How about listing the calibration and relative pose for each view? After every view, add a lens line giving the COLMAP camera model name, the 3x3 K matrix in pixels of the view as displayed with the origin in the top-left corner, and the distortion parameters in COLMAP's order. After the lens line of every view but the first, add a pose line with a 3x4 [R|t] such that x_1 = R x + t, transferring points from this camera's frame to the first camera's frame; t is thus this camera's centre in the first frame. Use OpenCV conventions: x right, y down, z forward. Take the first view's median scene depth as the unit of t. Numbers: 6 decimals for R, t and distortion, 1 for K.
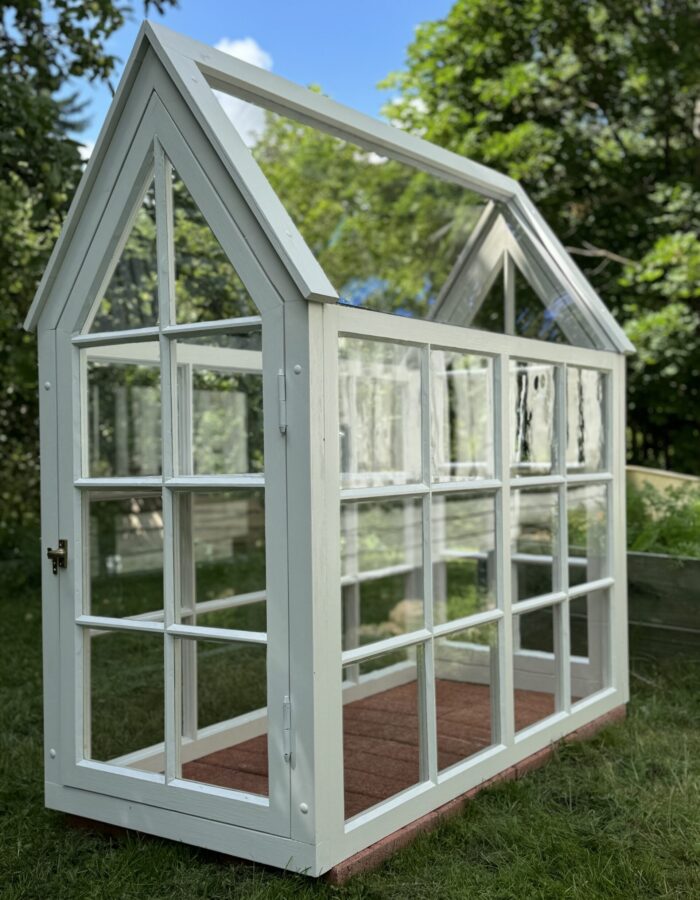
lens RADIAL K [[1096.2, 0, 350.0], [0, 1096.2, 450.0], [0, 0, 1]] dist [0.020263, -0.000149]
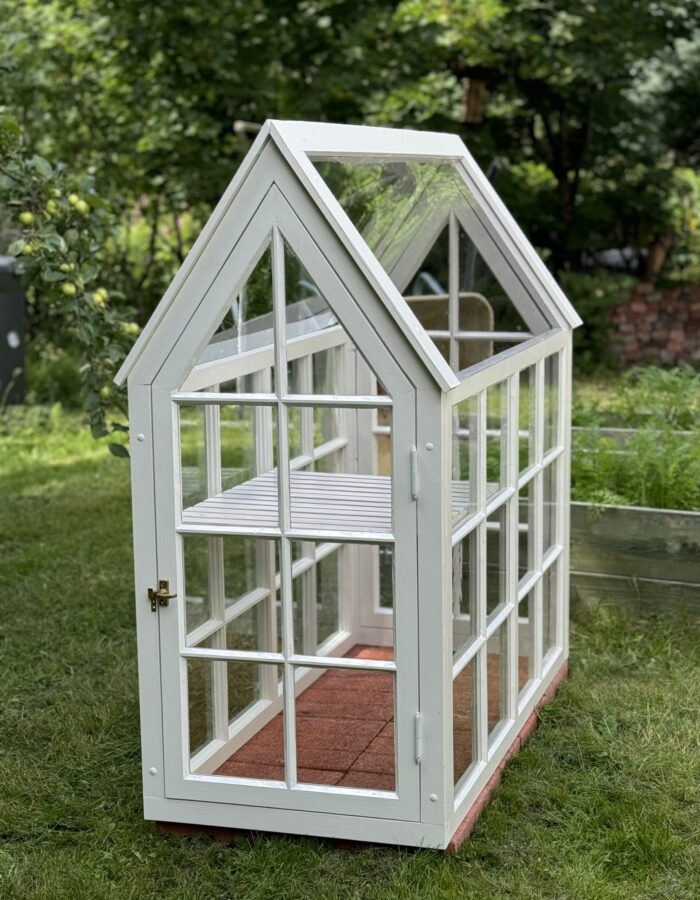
lens RADIAL K [[1682.1, 0, 350.0], [0, 1682.1, 450.0], [0, 0, 1]] dist [-0.036105, 0.018456]
pose [[0.955564, -0.052024, 0.290158, -0.552909], [0.008406, 0.988713, 0.149589, -0.286305], [-0.294665, -0.140503, 0.945215, -0.583446]]
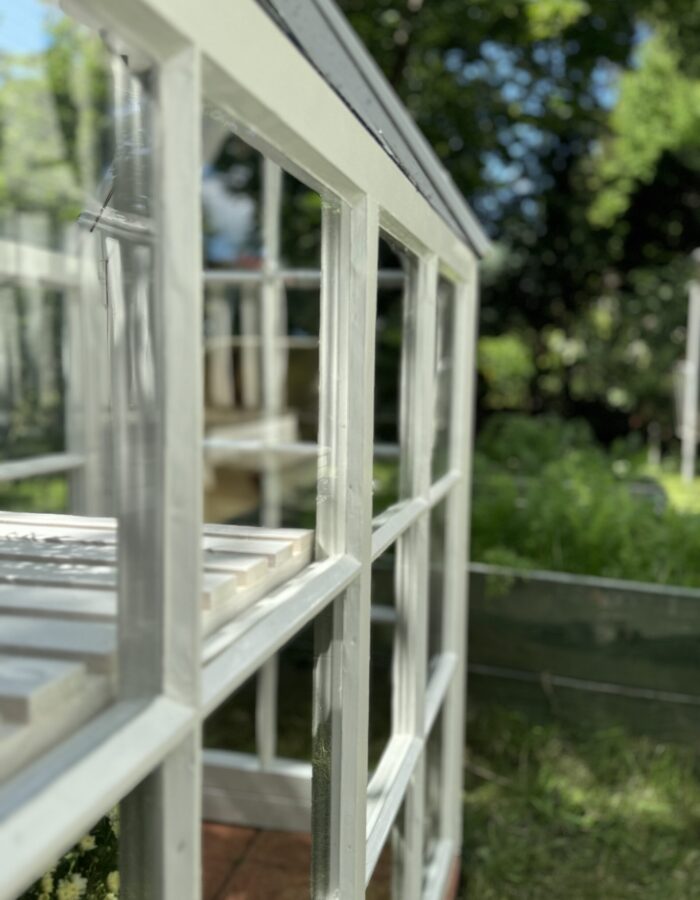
lens RADIAL K [[872.1, 0, 350.0], [0, 872.1, 450.0], [0, 0, 1]] dist [0.093061, -0.003340]
pose [[0.936379, -0.008402, 0.350890, 0.037107], [-0.020347, 0.996733, 0.078166, -0.032290], [-0.350400, -0.080332, 0.933149, 0.805705]]
